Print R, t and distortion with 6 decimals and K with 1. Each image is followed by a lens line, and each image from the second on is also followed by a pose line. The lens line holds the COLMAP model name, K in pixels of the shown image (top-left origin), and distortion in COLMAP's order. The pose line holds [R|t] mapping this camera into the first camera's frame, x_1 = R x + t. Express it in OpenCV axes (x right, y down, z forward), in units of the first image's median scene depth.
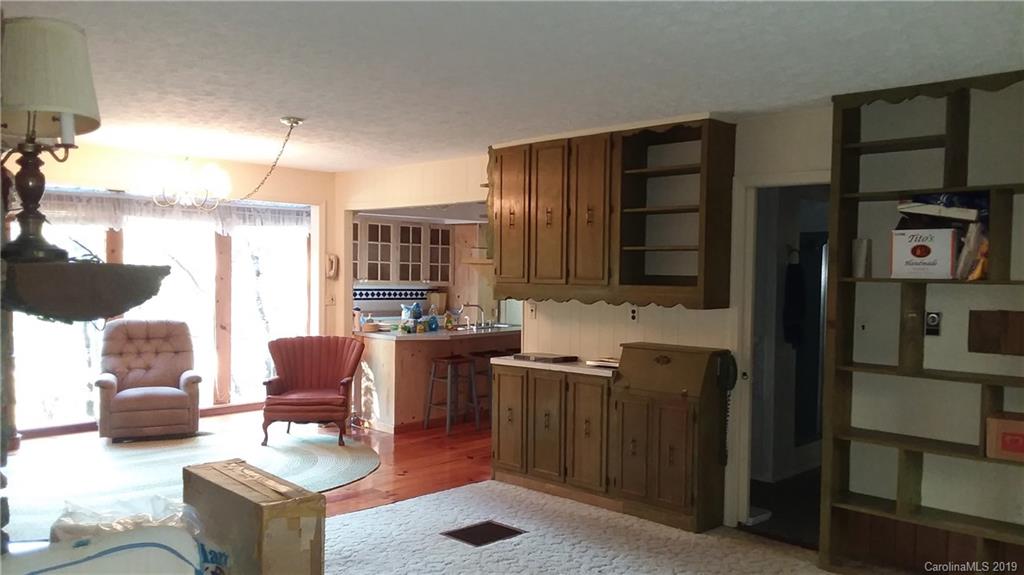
lens RADIAL K [[825.9, 0, 531.2], [0, 825.9, 310.3], [0, 0, 1]] dist [0.127772, -0.198977]
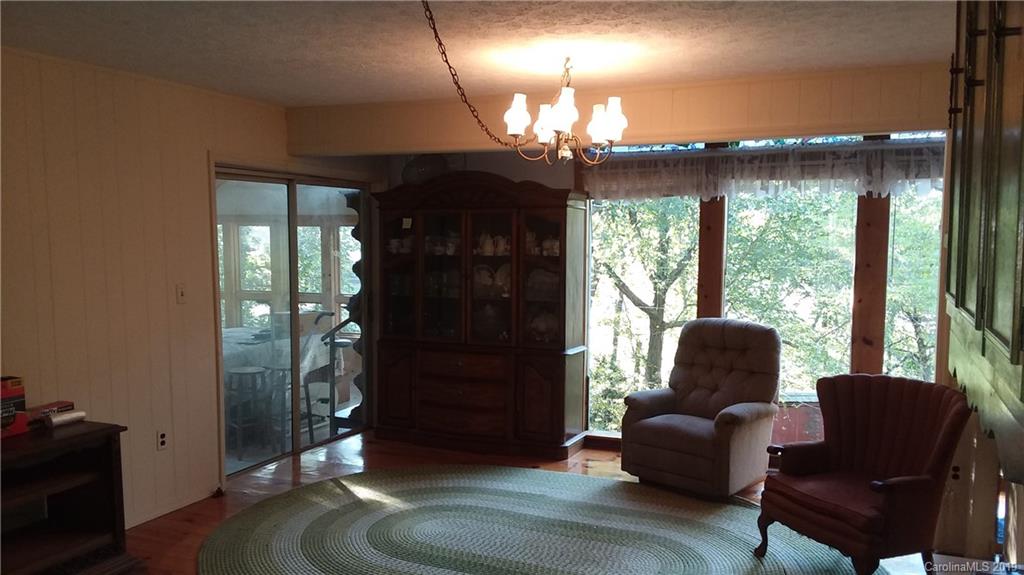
lens RADIAL K [[825.9, 0, 531.2], [0, 825.9, 310.3], [0, 0, 1]] dist [0.127772, -0.198977]
pose [[0.329777, 0.081755, -0.940512, 0.165166], [-0.033125, 0.996632, 0.075018, -0.048160], [0.943478, 0.006415, 0.331374, 0.613511]]
